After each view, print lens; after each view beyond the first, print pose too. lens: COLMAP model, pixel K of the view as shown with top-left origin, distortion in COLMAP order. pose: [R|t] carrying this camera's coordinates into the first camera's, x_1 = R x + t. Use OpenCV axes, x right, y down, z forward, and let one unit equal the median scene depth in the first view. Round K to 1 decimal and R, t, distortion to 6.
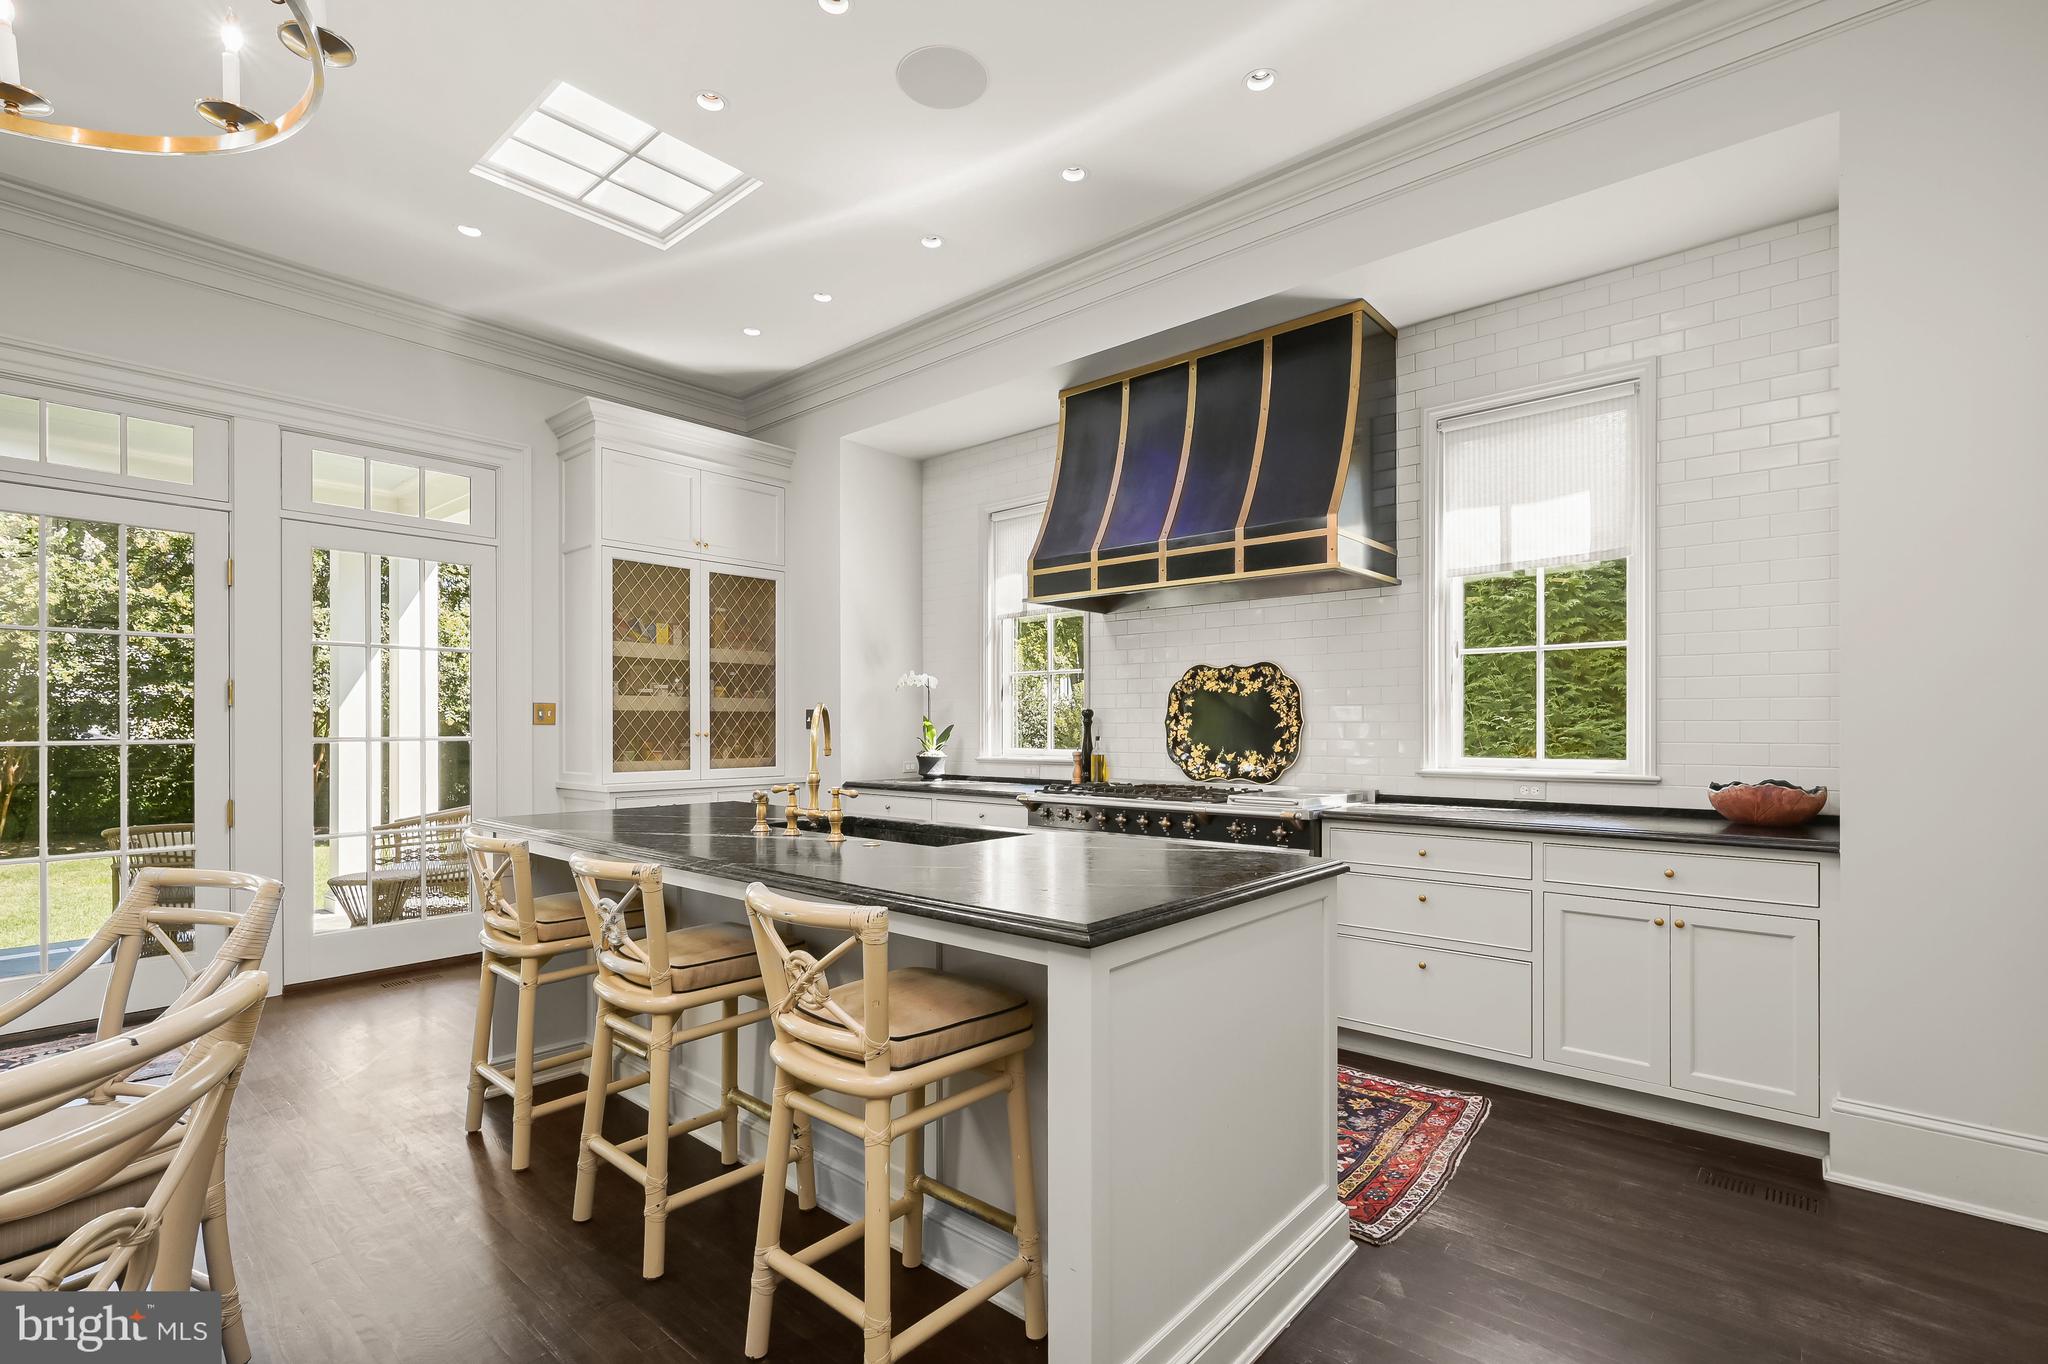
lens RADIAL K [[938.2, 0, 1028.0], [0, 938.2, 720.6], [0, 0, 1]] dist [0.000356, 0.000383]
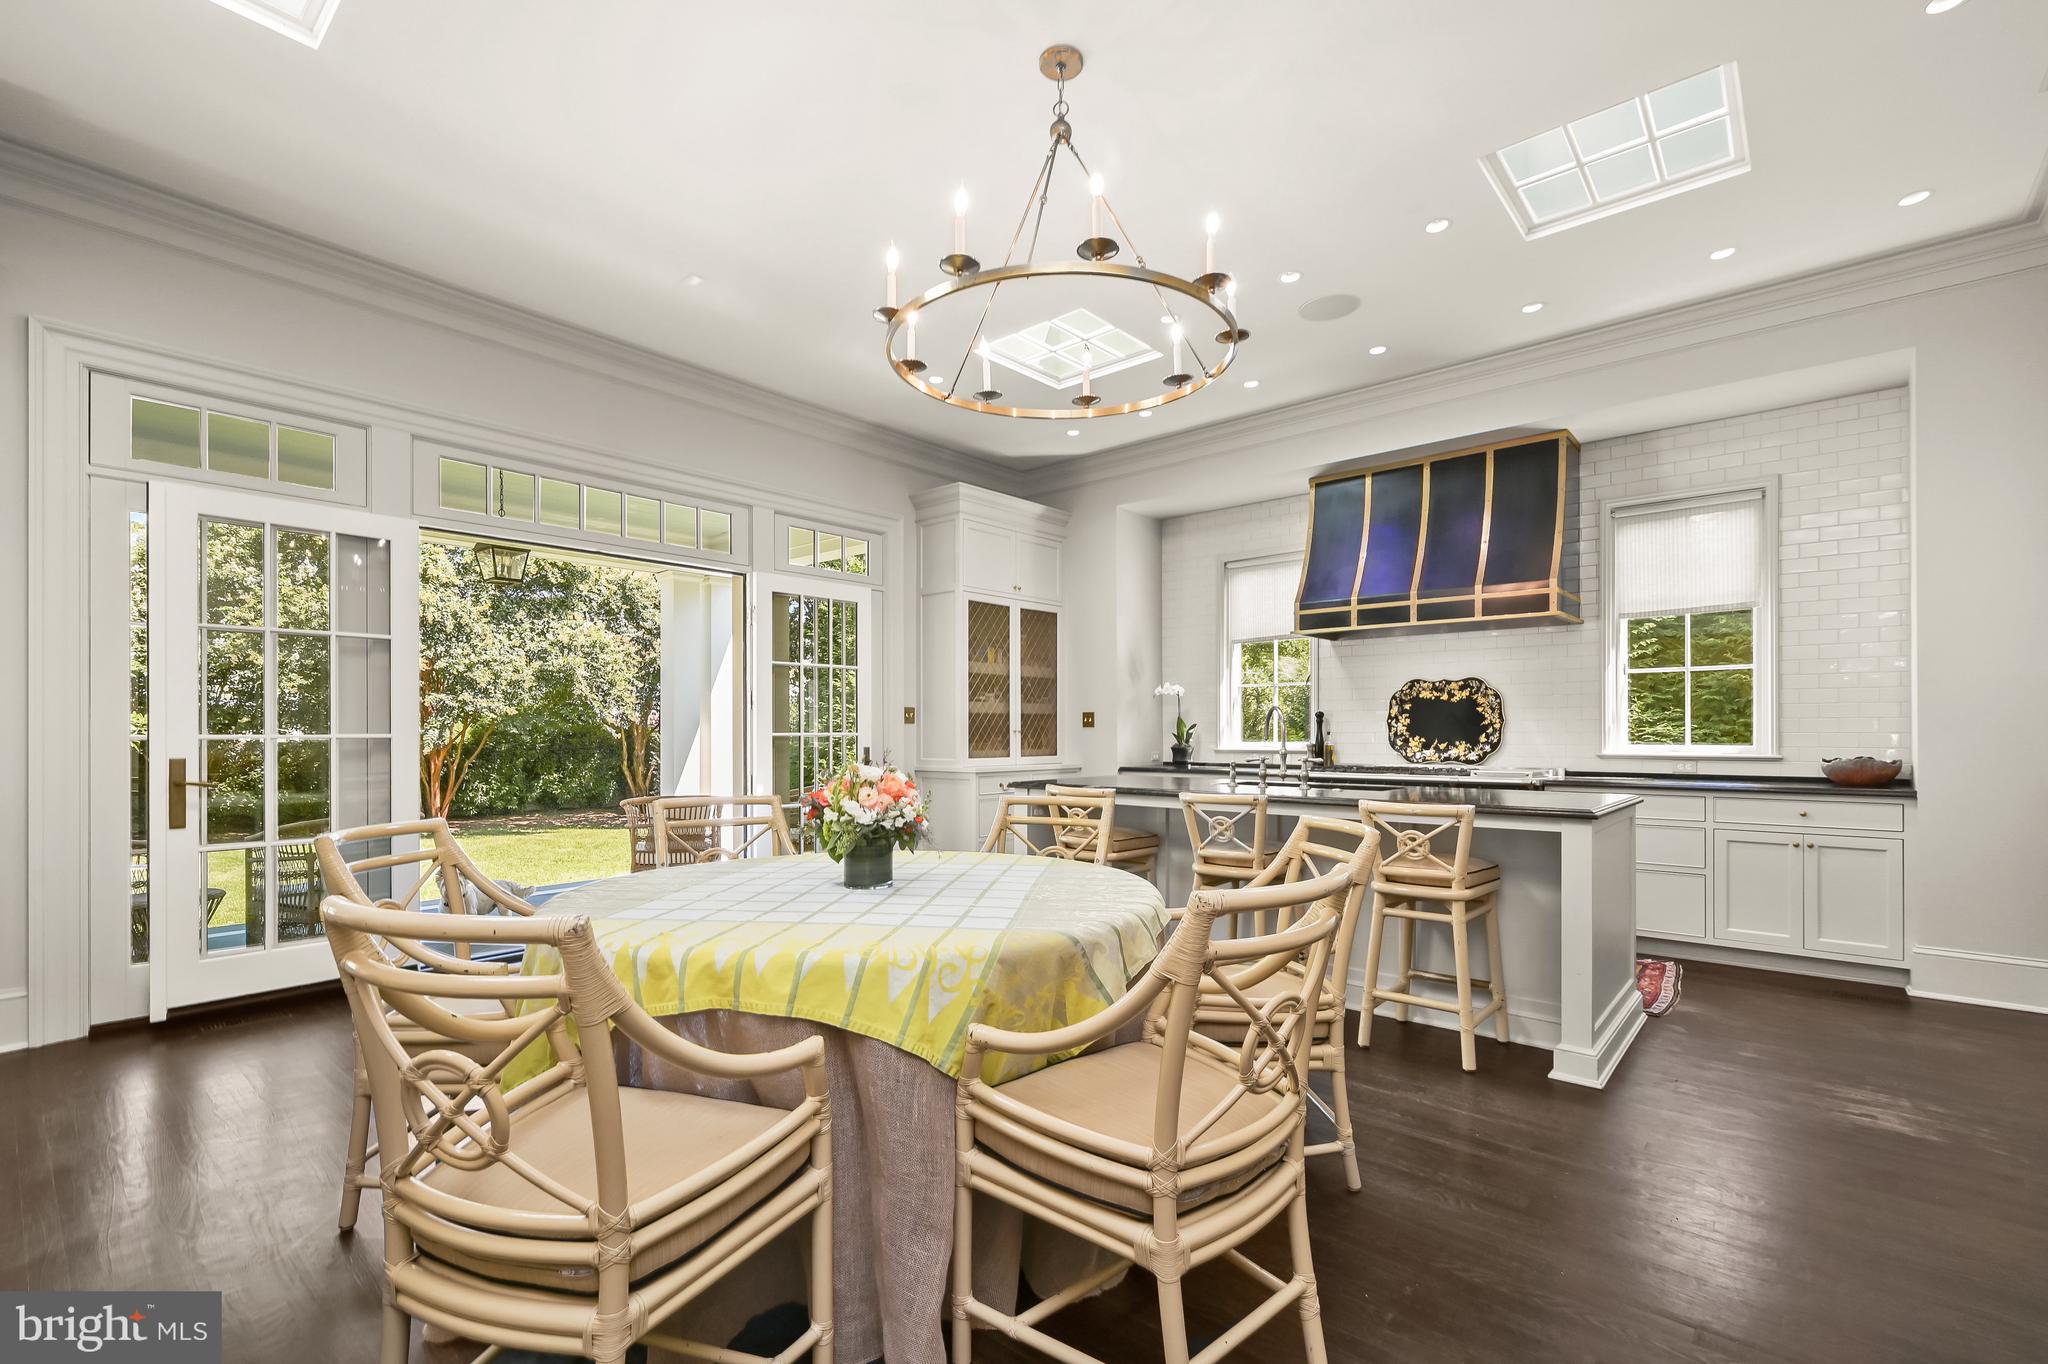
lens RADIAL K [[912.8, 0, 1025.4], [0, 912.8, 724.6], [0, 0, 1]] dist [0.000972, 0.000166]
pose [[0.999970, -0.000323, -0.007734, -0.406718], [0.000314, 0.999999, -0.001183, 0.009062], [0.007735, 0.001180, 0.999969, -0.363429]]
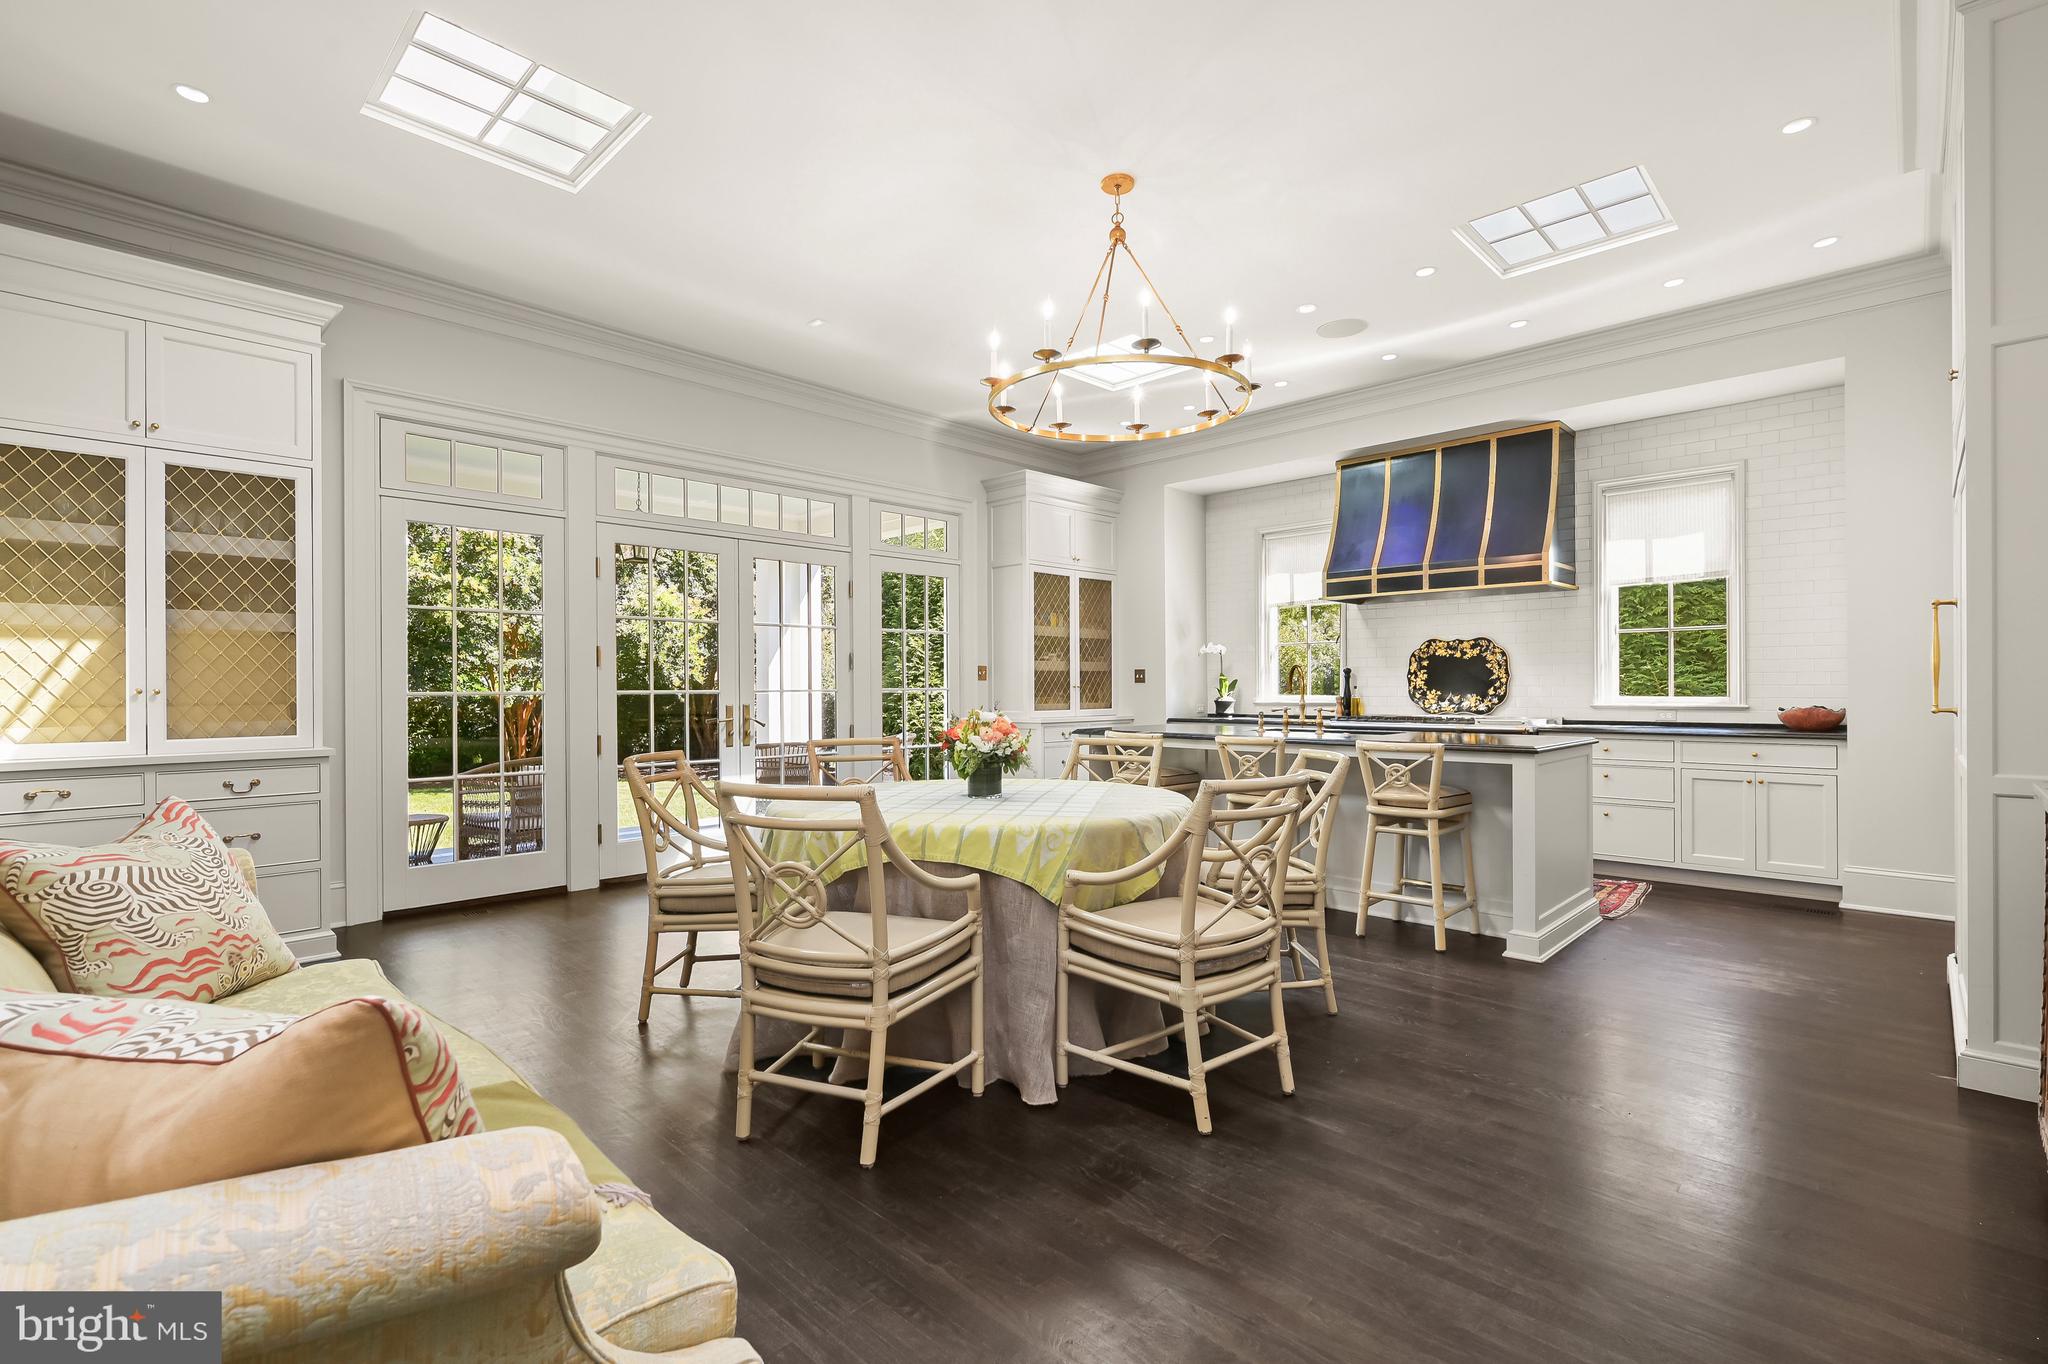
lens RADIAL K [[922.3, 0, 1024.0], [0, 922.3, 682.0], [0, 0, 1]] dist [-0.000845, -0.000382]
pose [[0.997965, -0.004423, -0.063613, -0.421531], [0.004521, 0.999989, 0.001405, 0.006750], [0.063606, -0.001690, 0.997974, -0.597261]]
